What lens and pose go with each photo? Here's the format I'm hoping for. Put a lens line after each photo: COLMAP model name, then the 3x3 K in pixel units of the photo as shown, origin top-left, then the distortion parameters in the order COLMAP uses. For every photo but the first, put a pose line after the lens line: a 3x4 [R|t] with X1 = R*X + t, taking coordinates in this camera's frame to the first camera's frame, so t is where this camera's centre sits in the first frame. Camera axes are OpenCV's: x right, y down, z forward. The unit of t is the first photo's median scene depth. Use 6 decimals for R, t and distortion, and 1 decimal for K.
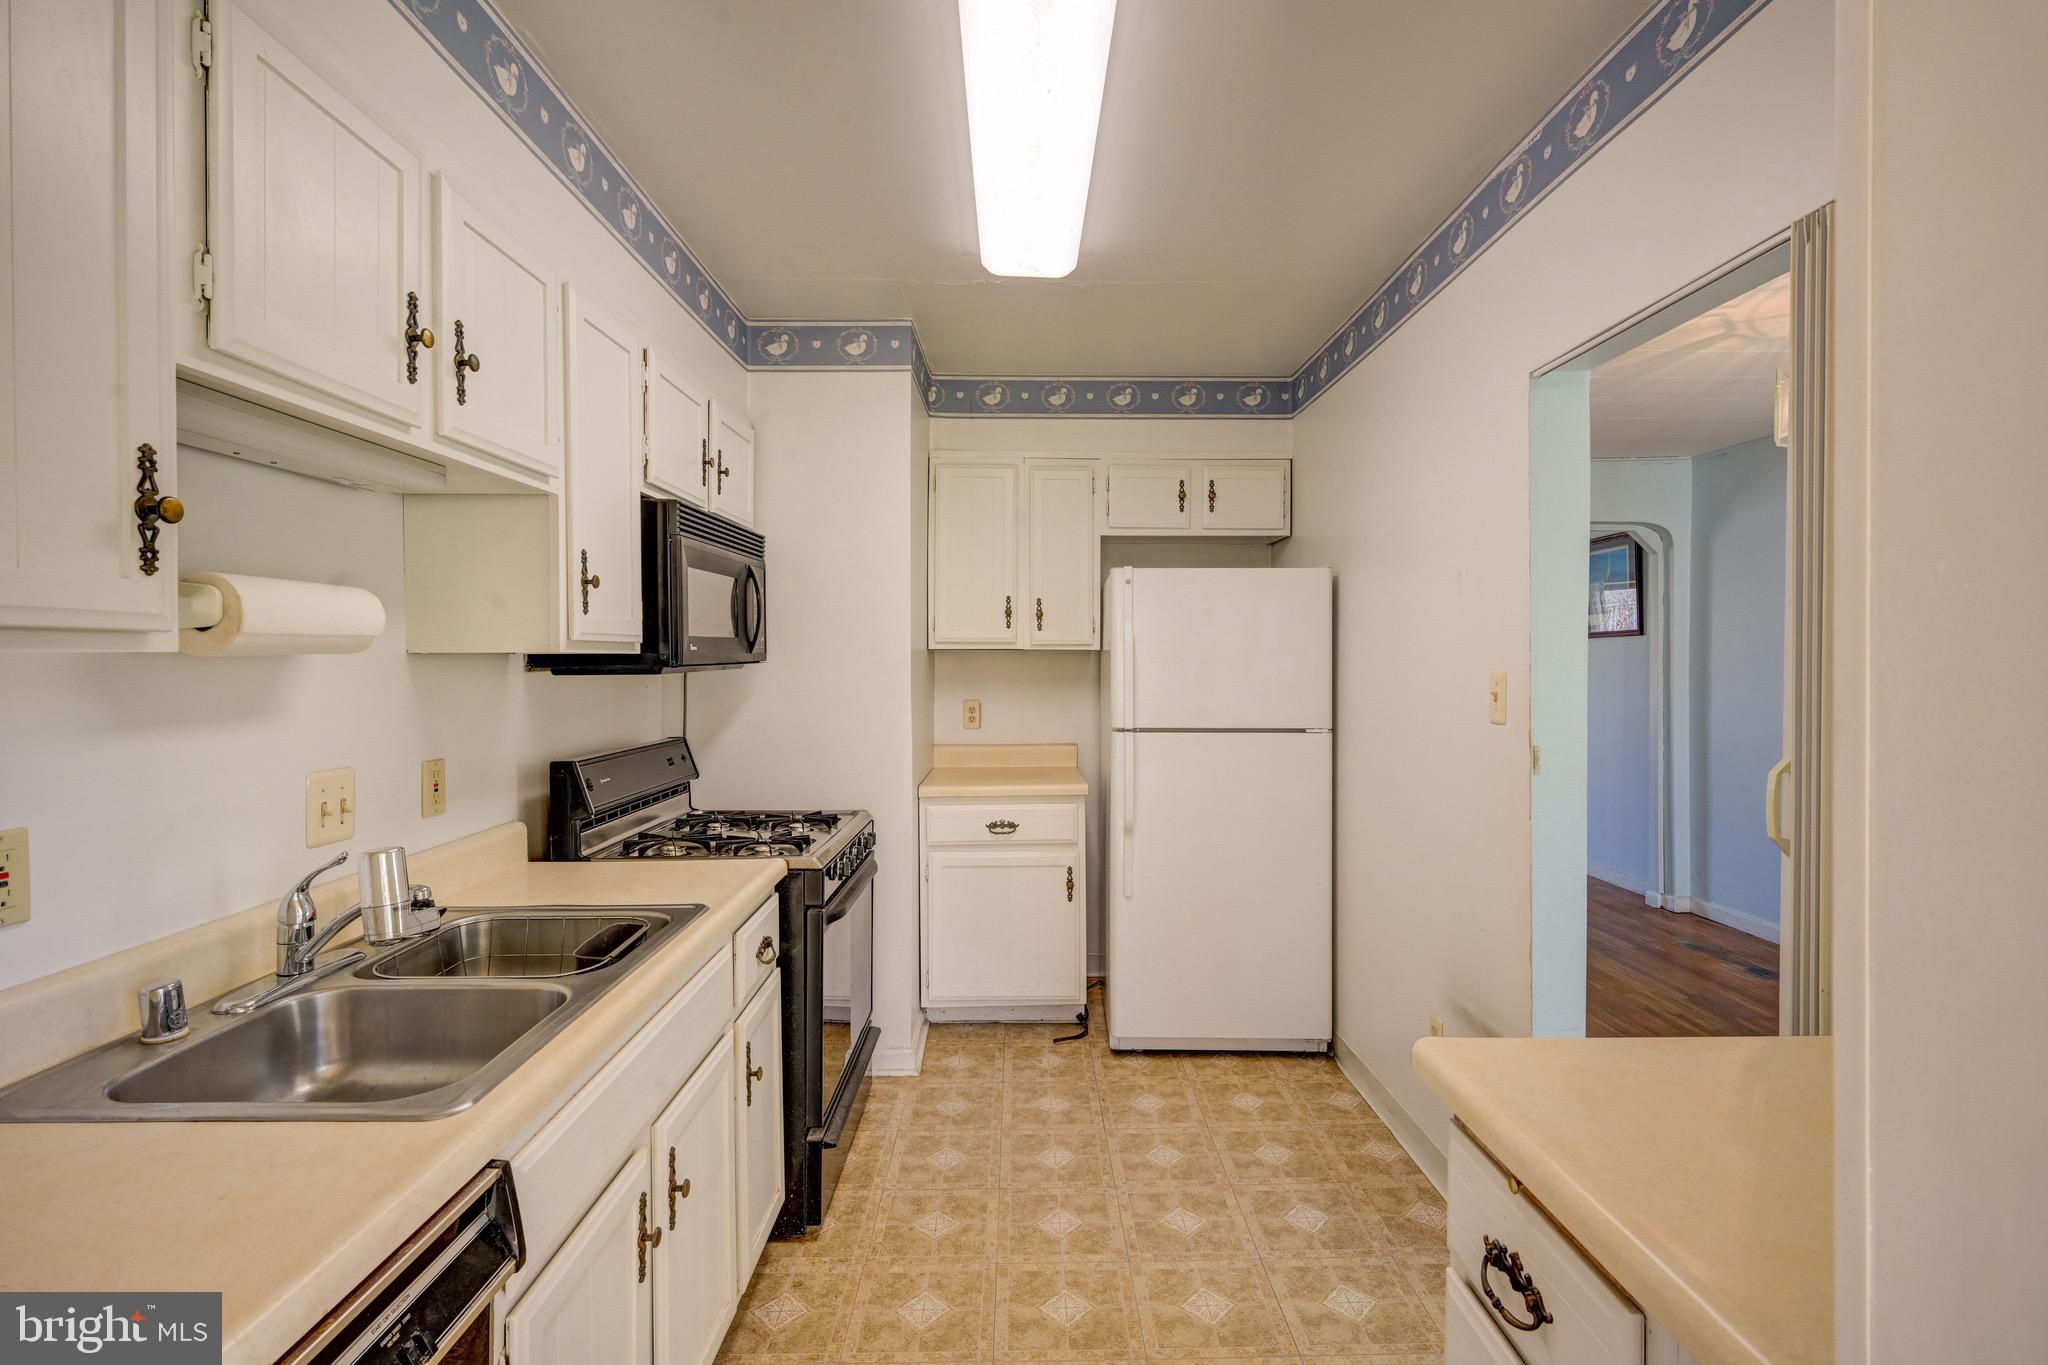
lens RADIAL K [[944.6, 0, 1024.8], [0, 944.6, 671.5], [0, 0, 1]] dist [-0.002718, 0.001623]
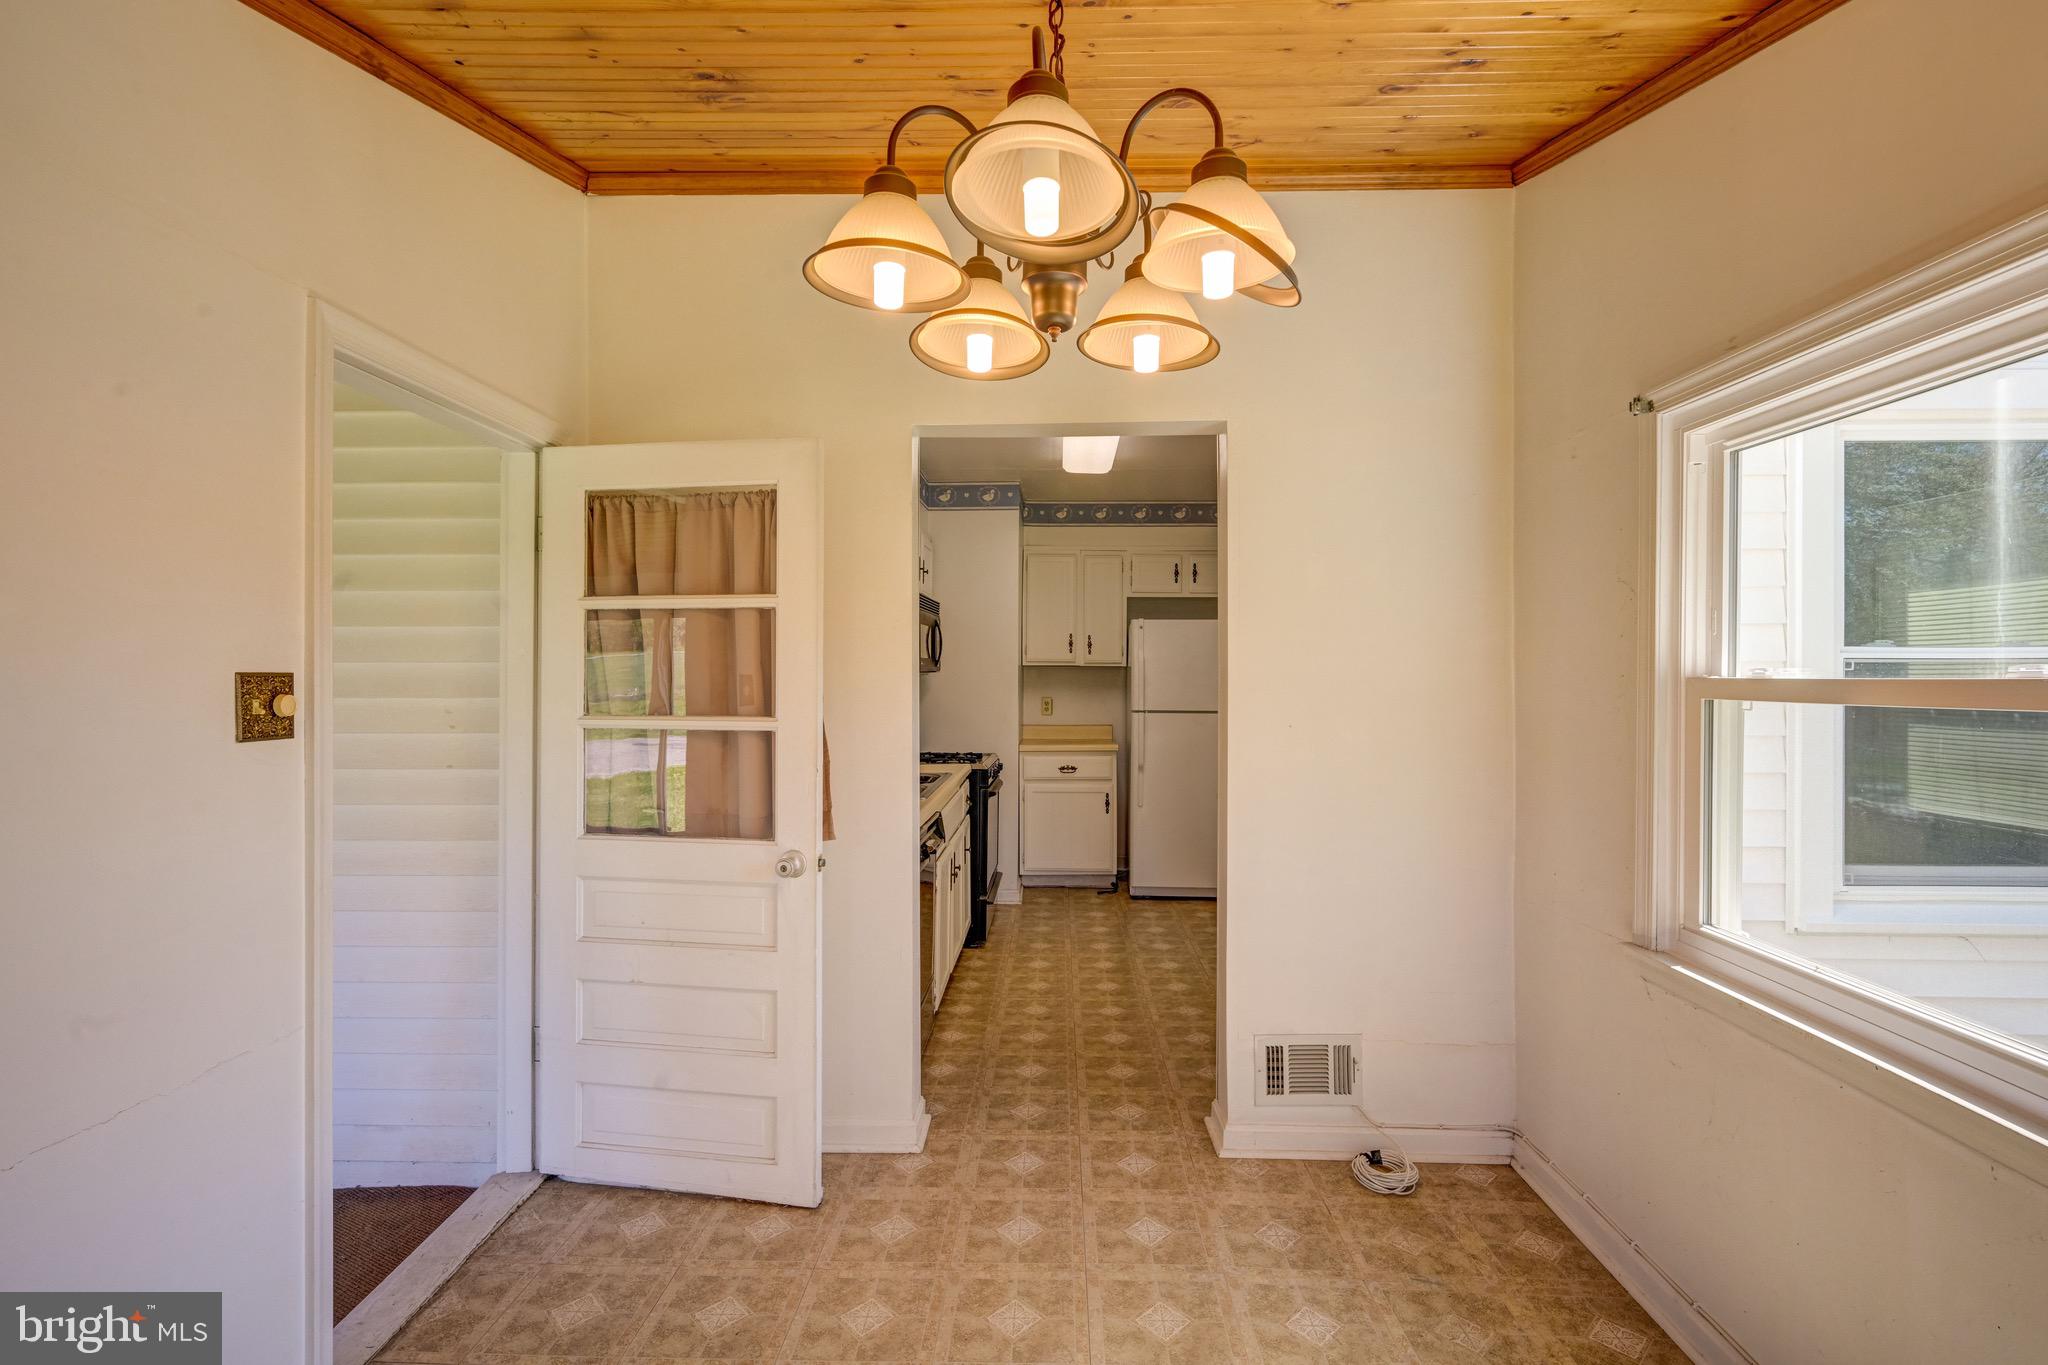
lens RADIAL K [[944.6, 0, 1026.5], [0, 944.6, 681.5], [0, 0, 1]] dist [-0.002718, 0.001623]
pose [[0.999117, 0.003794, -0.041845, -0.027986], [-0.004198, 0.999945, -0.009573, 0.022254], [0.041806, 0.009741, 0.999078, -0.721111]]
